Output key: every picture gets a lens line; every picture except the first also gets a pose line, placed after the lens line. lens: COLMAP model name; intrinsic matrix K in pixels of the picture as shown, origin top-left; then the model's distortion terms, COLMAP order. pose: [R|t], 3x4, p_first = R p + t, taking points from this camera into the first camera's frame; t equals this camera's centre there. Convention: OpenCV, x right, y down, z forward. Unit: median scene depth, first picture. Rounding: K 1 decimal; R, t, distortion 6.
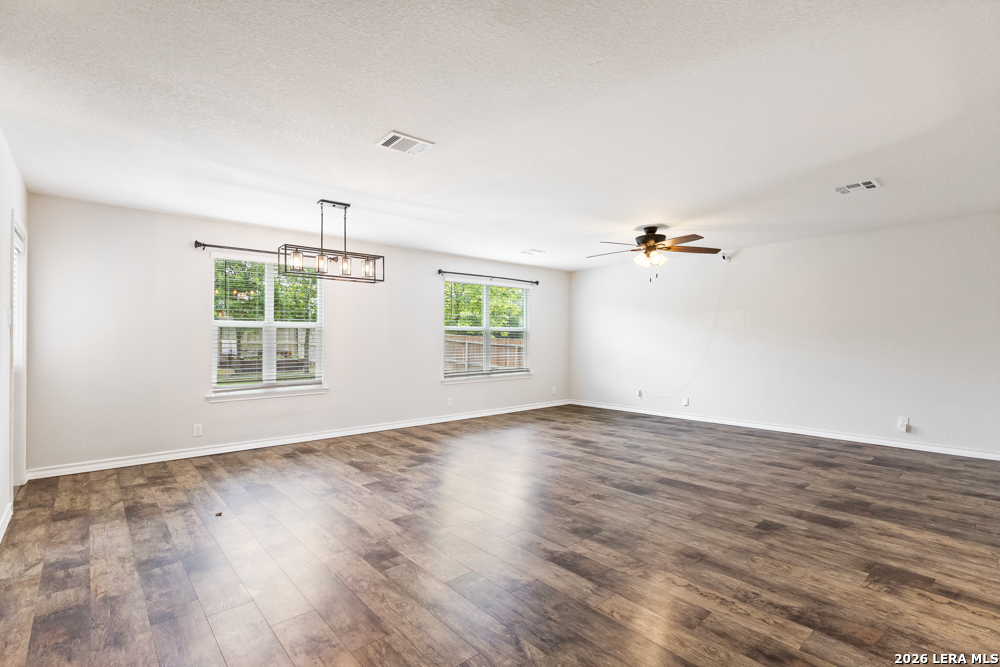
lens RADIAL K [[465.8, 0, 503.5], [0, 465.8, 335.6], [0, 0, 1]] dist [0.003908, 0.000175]
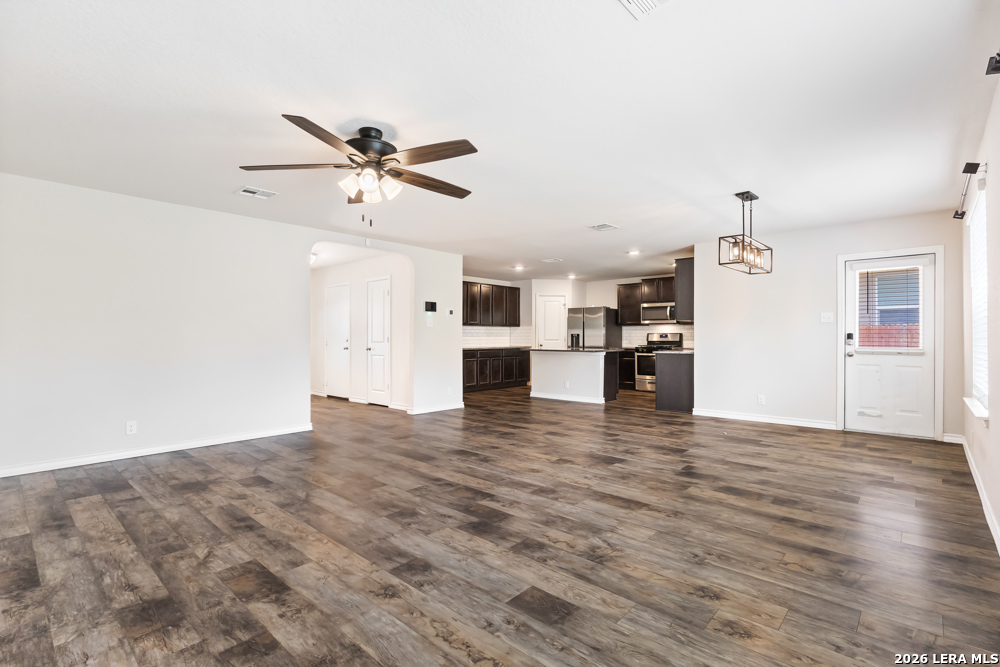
lens RADIAL K [[467.9, 0, 484.6], [0, 467.9, 332.2], [0, 0, 1]] dist [0.000554, -0.000080]
pose [[-0.997711, 0.000947, -0.067622, 0.354783], [0.002069, 0.999861, -0.016525, 0.044414], [0.067597, -0.016627, -0.997574, 2.571342]]
